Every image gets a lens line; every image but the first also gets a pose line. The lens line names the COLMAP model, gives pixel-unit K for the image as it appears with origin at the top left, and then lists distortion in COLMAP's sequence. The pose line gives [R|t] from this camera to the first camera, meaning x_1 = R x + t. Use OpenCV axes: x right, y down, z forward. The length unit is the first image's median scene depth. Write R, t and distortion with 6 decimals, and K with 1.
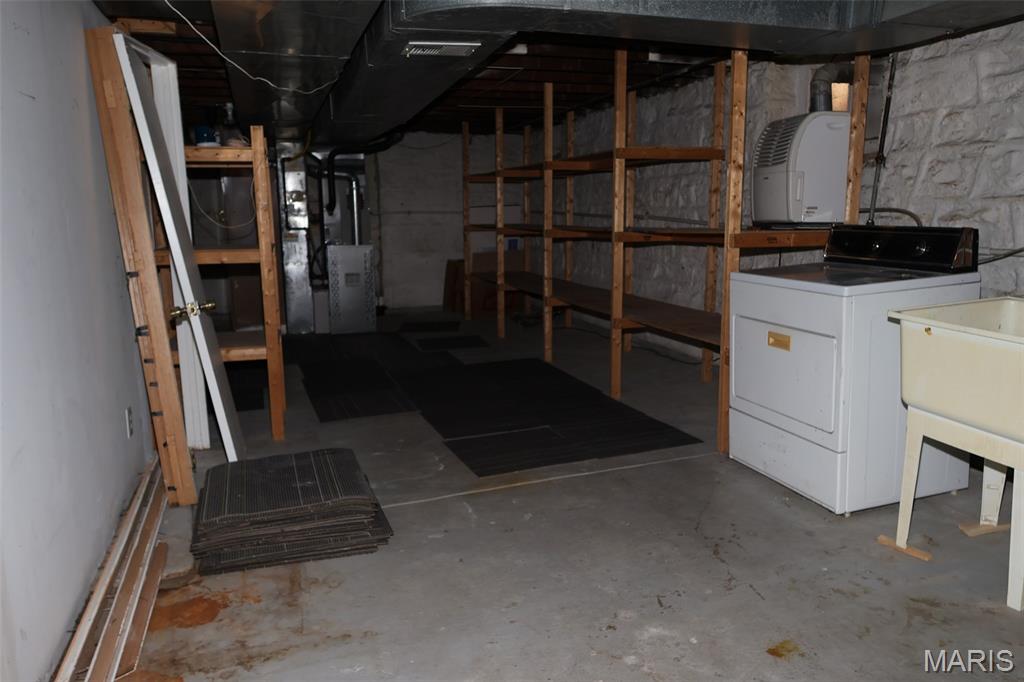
lens RADIAL K [[769.5, 0, 514.5], [0, 769.5, 339.8], [0, 0, 1]] dist [-0.003054, -0.008775]
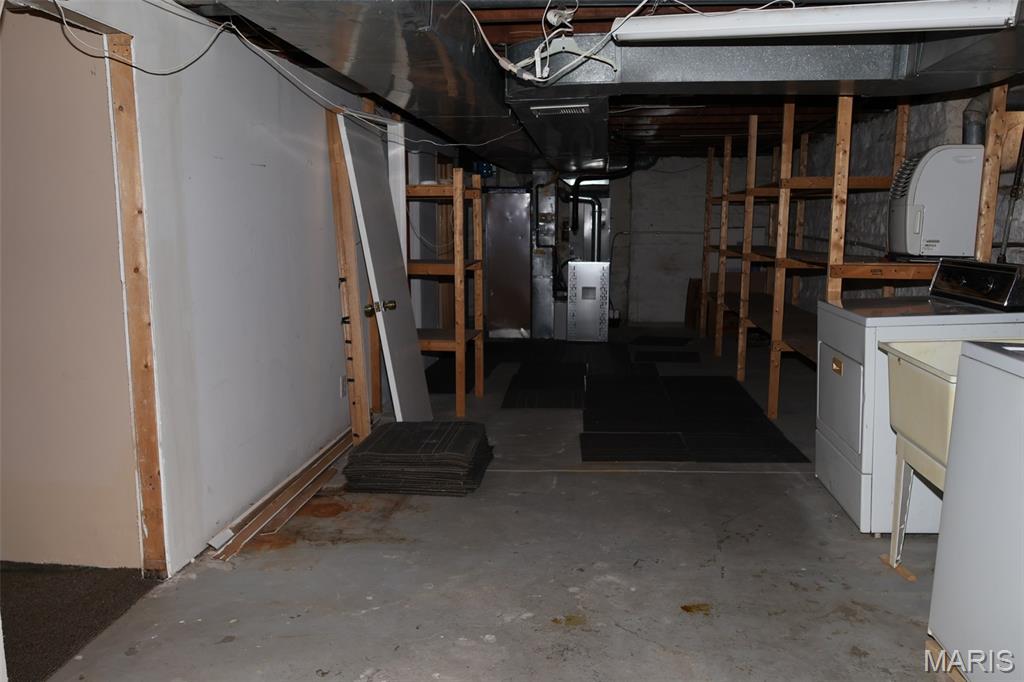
lens RADIAL K [[769.5, 0, 489.1], [0, 769.5, 333.7], [0, 0, 1]] dist [-0.003054, -0.008775]
pose [[0.906039, 0.069526, -0.417445, 0.285733], [-0.080892, 0.996677, -0.009574, 0.004556], [0.415392, 0.042442, 0.908652, -0.139524]]
